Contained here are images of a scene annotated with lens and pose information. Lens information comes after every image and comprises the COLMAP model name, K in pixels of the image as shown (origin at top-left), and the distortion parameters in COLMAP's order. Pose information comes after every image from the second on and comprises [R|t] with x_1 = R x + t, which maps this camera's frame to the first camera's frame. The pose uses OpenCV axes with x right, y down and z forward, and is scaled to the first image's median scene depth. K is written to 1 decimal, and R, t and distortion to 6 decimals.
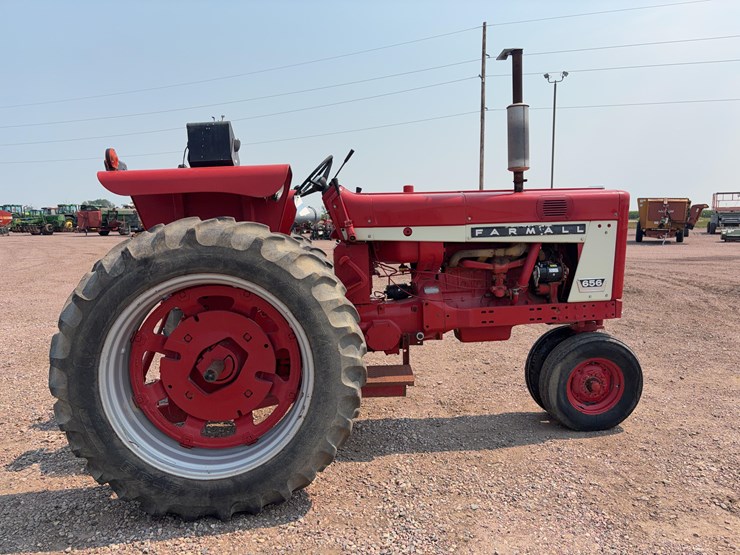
lens RADIAL K [[551.3, 0, 370.6], [0, 551.3, 280.3], [0, 0, 1]] dist [0.052997, -0.063649]
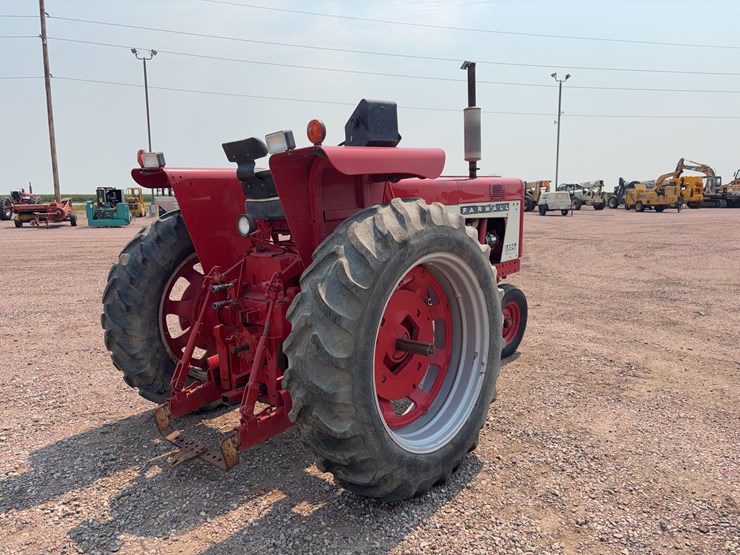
lens RADIAL K [[551.3, 0, 370.6], [0, 551.3, 280.3], [0, 0, 1]] dist [0.052997, -0.063649]
pose [[0.745129, -0.098260, 0.659643, -0.764646], [0.077625, 0.995142, 0.060552, -0.022888], [-0.662388, 0.006086, 0.749136, 0.218936]]
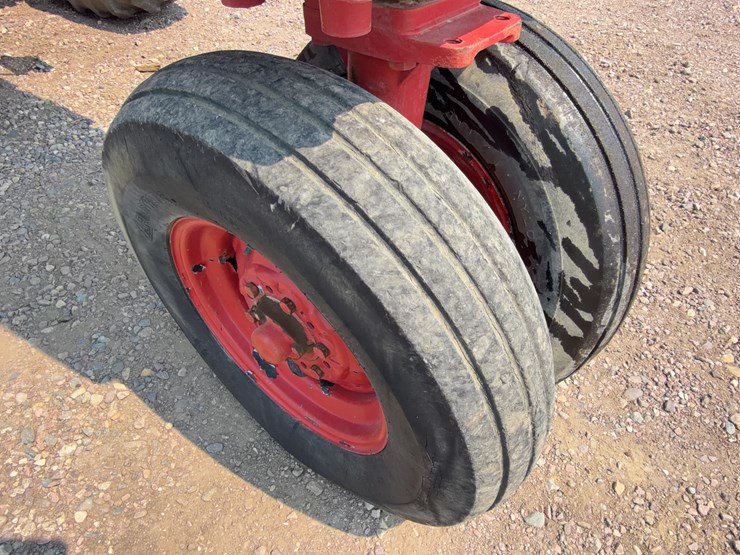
lens RADIAL K [[530.3, 0, 370.0], [0, 530.3, 277.5], [0, 0, 1]] dist [-0.000717, -0.000071]
pose [[0.711330, 0.508573, -0.485142, 0.534362], [-0.092276, 0.751841, 0.652856, 0.046692], [0.696774, -0.419629, 0.581736, 0.964847]]
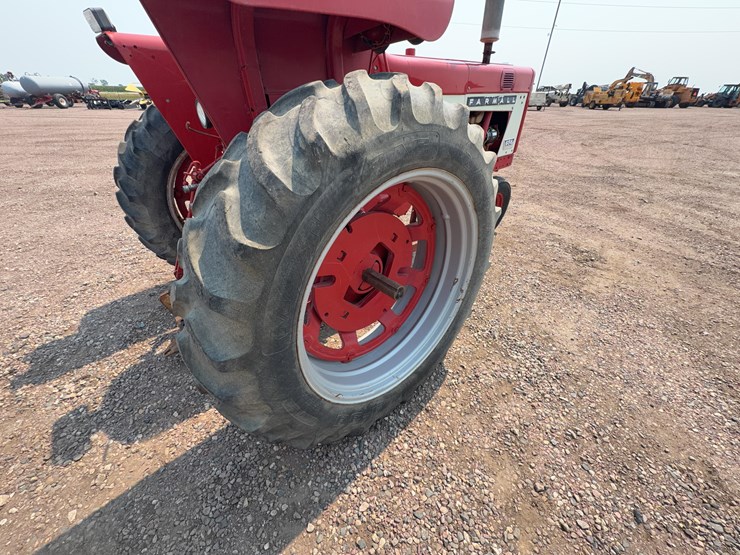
lens RADIAL K [[294.7, 0, 370.0], [0, 294.7, 276.5], [0, 0, 1]] dist [0.000922, 0.000239]
pose [[0.820804, -0.287482, 0.493595, -0.398794], [0.046644, 0.894968, 0.443686, -0.041197], [-0.569303, -0.341156, 0.748002, 0.508584]]
